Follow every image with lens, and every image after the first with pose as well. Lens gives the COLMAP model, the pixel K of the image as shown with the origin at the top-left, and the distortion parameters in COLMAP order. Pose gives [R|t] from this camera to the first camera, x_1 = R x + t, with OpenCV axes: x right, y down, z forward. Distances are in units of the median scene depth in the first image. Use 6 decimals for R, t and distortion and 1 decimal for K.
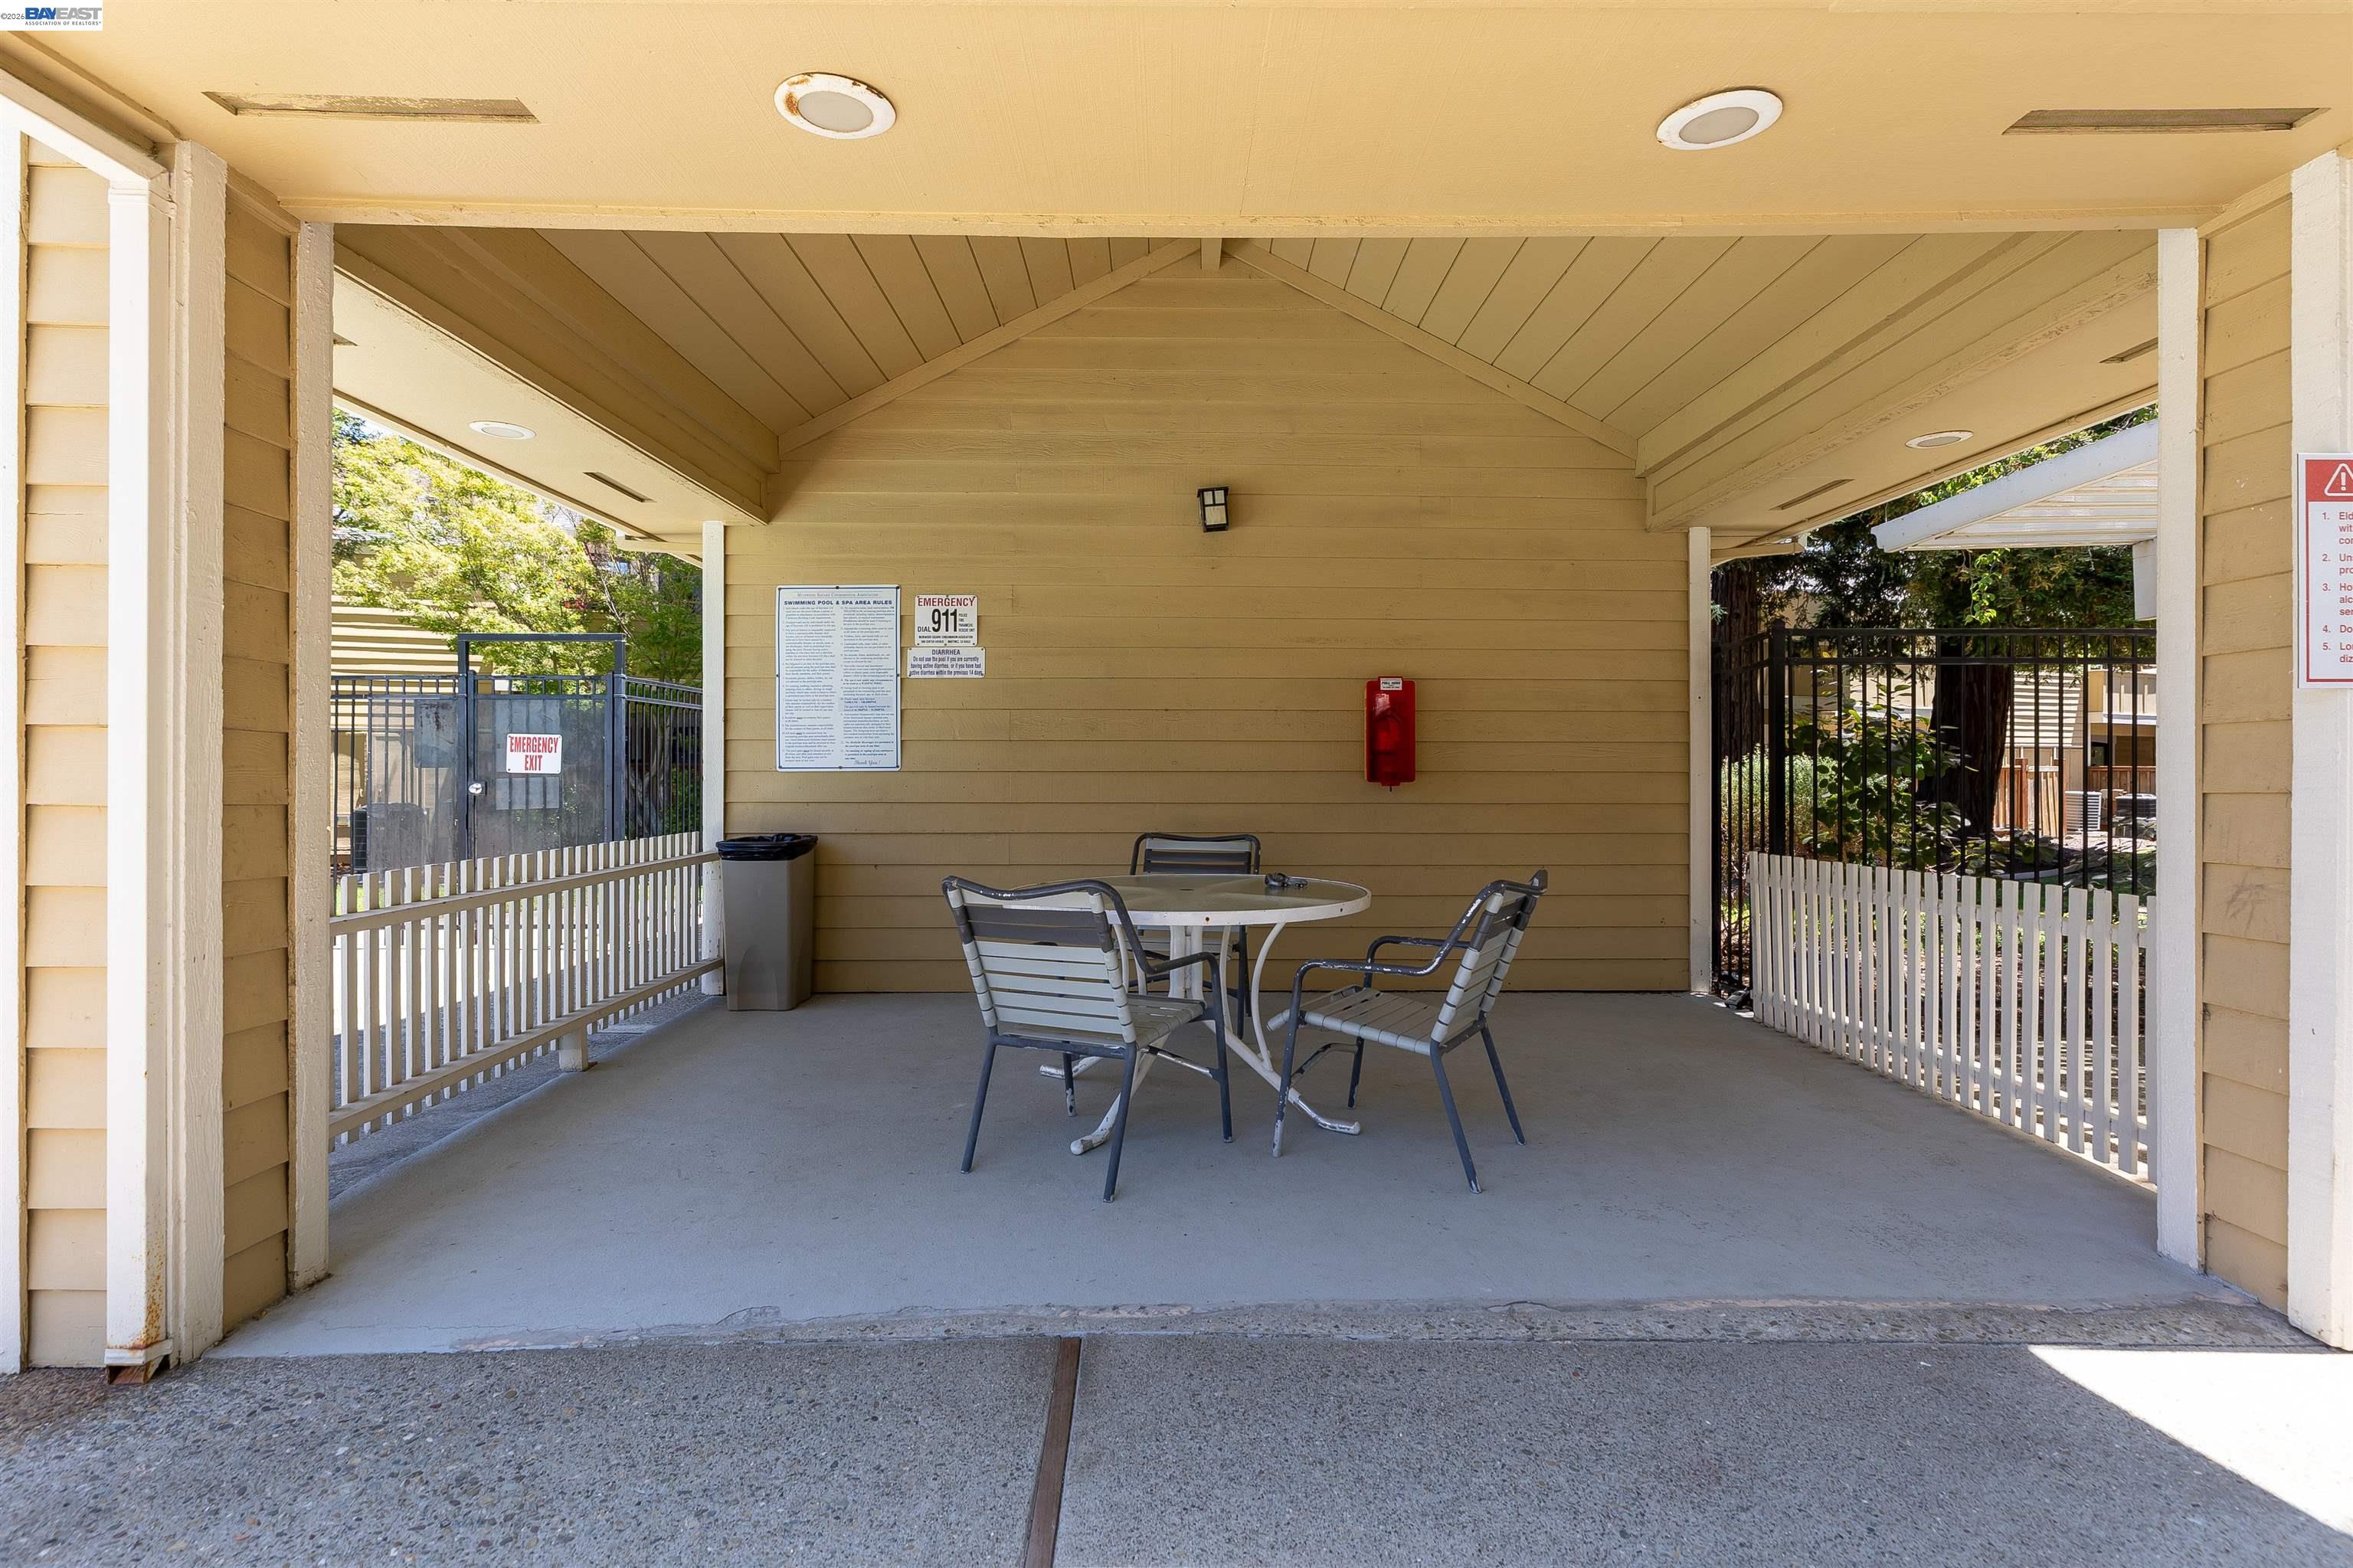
lens RADIAL K [[1142.5, 0, 1181.0], [0, 1142.5, 778.1], [0, 0, 1]] dist [-0.005829, -0.000895]
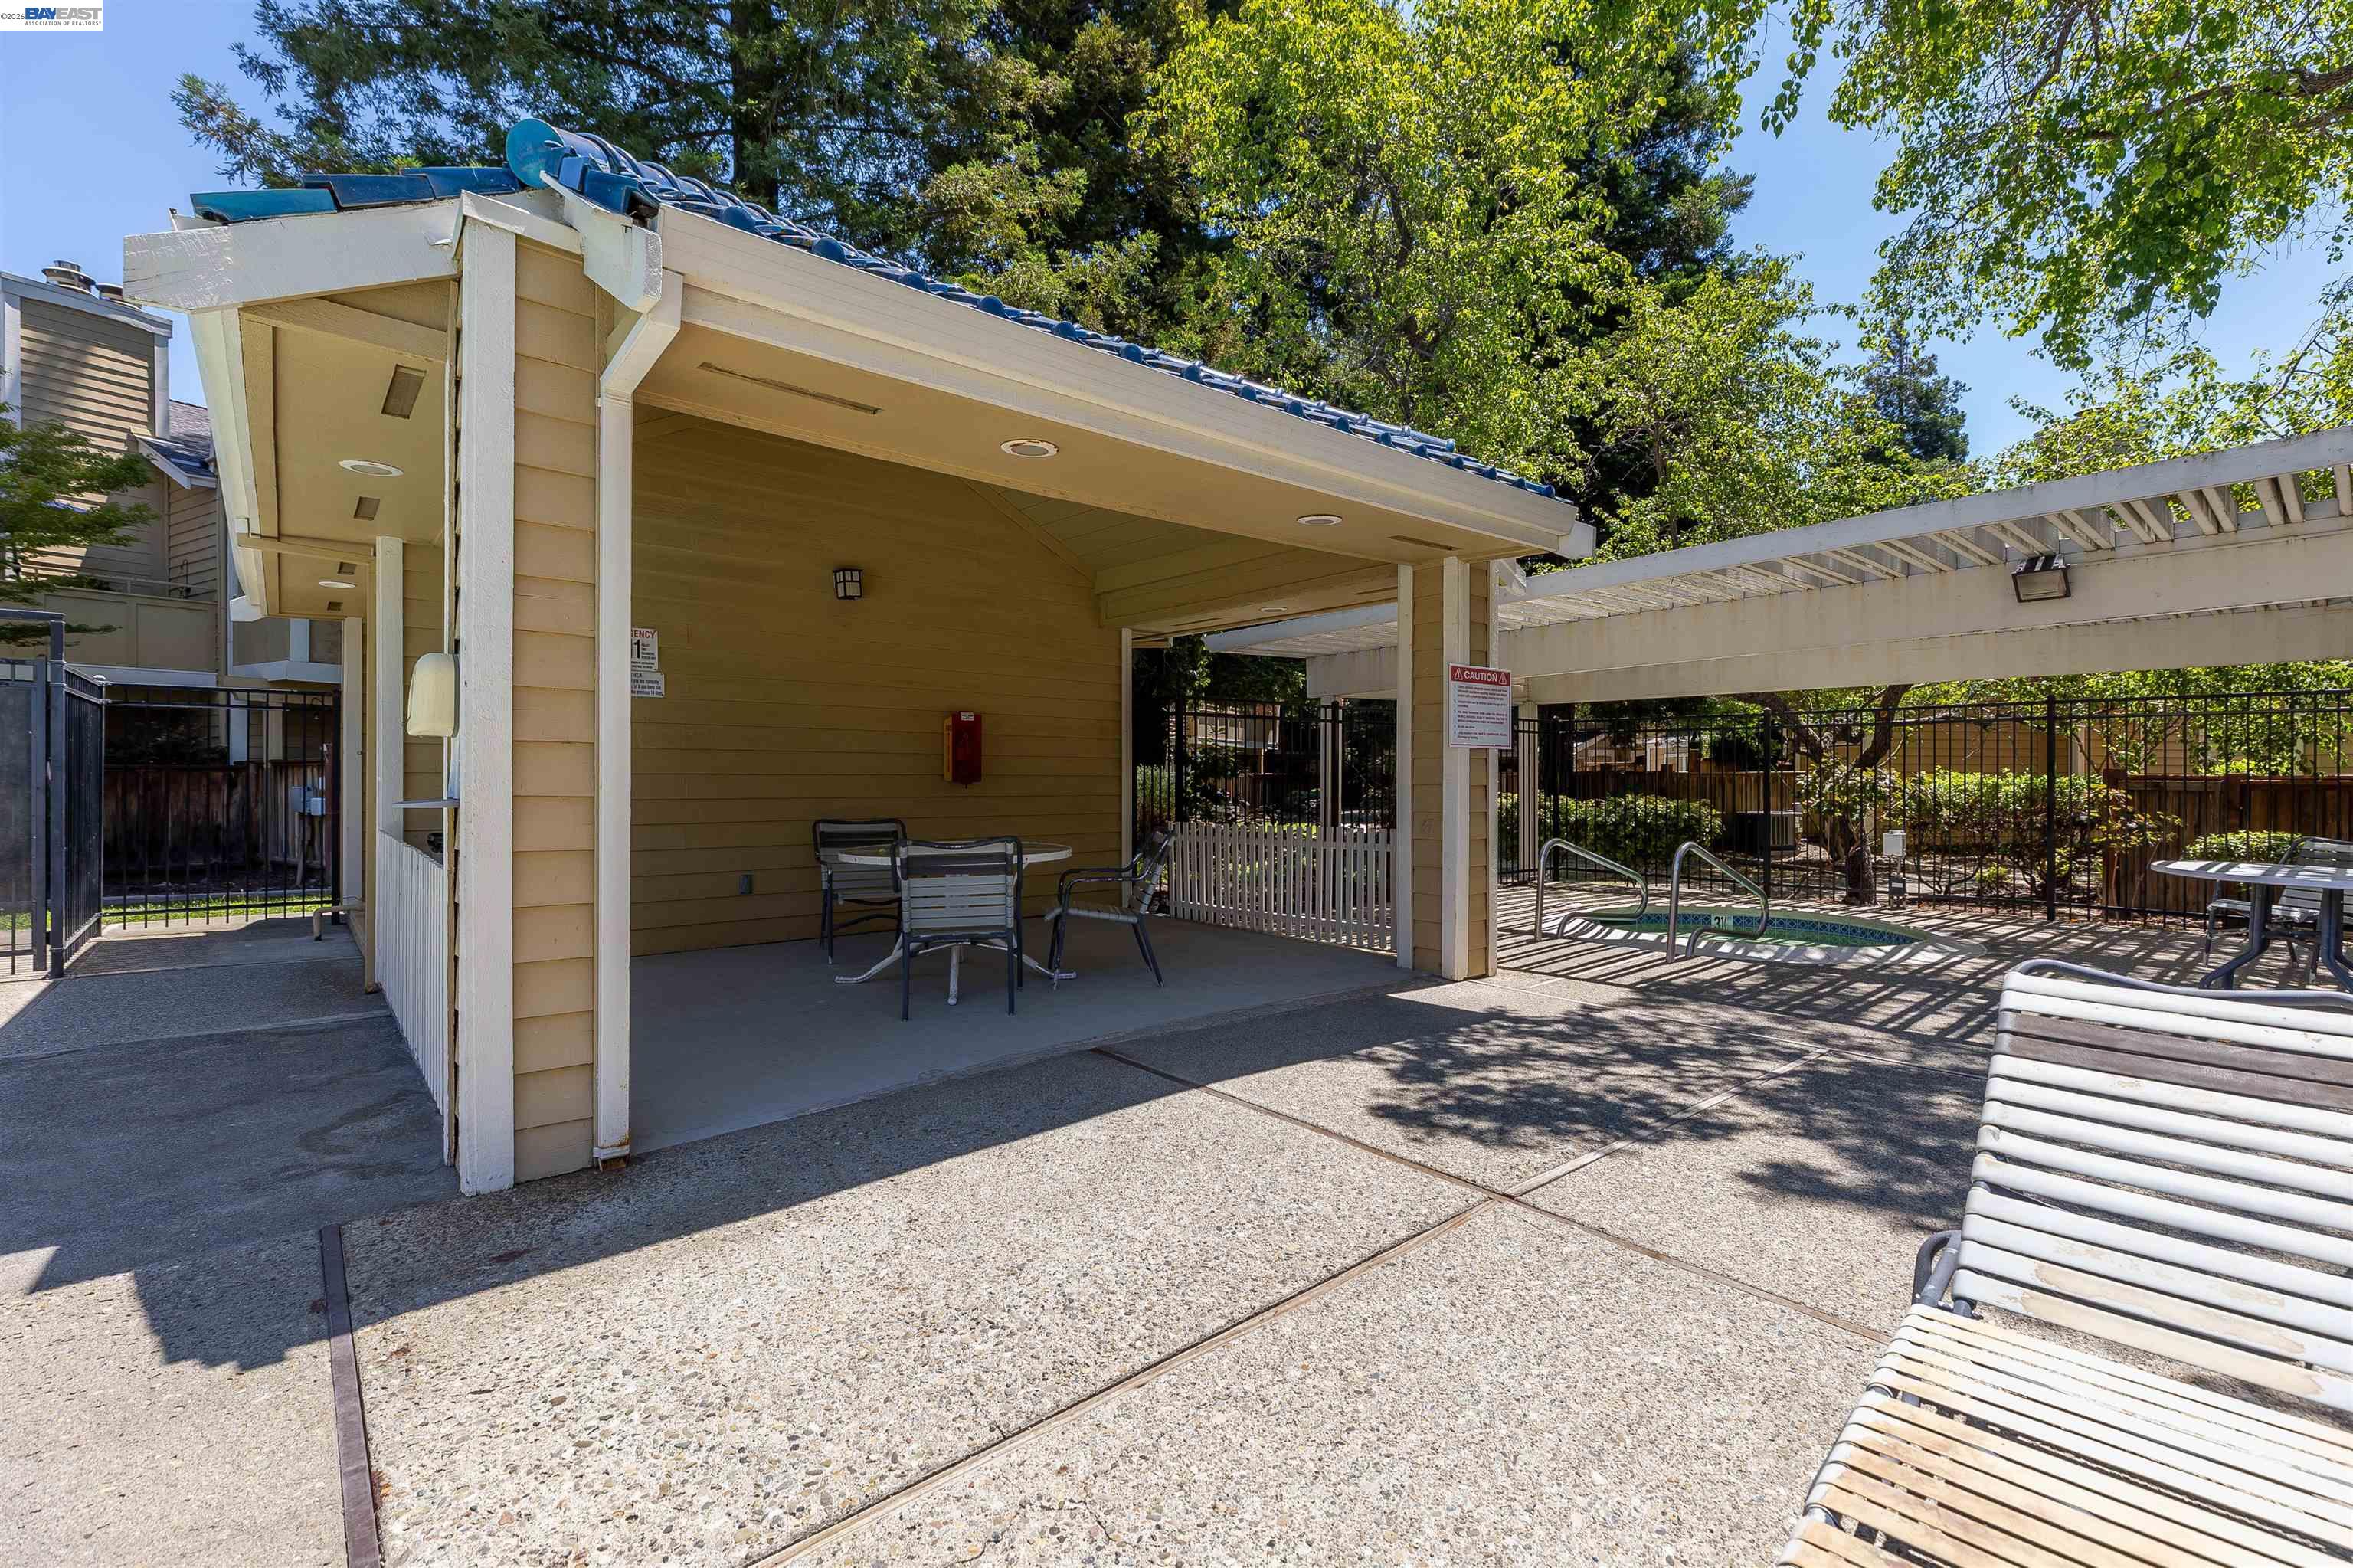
lens RADIAL K [[1060.5, 0, 1178.5], [0, 1060.5, 786.5], [0, 0, 1]] dist [0.000966, -0.000256]
pose [[0.761049, -0.003082, 0.648687, -0.726340], [-0.000224, 0.999987, 0.005014, 0.003148], [-0.648695, -0.003961, 0.761038, -0.334641]]
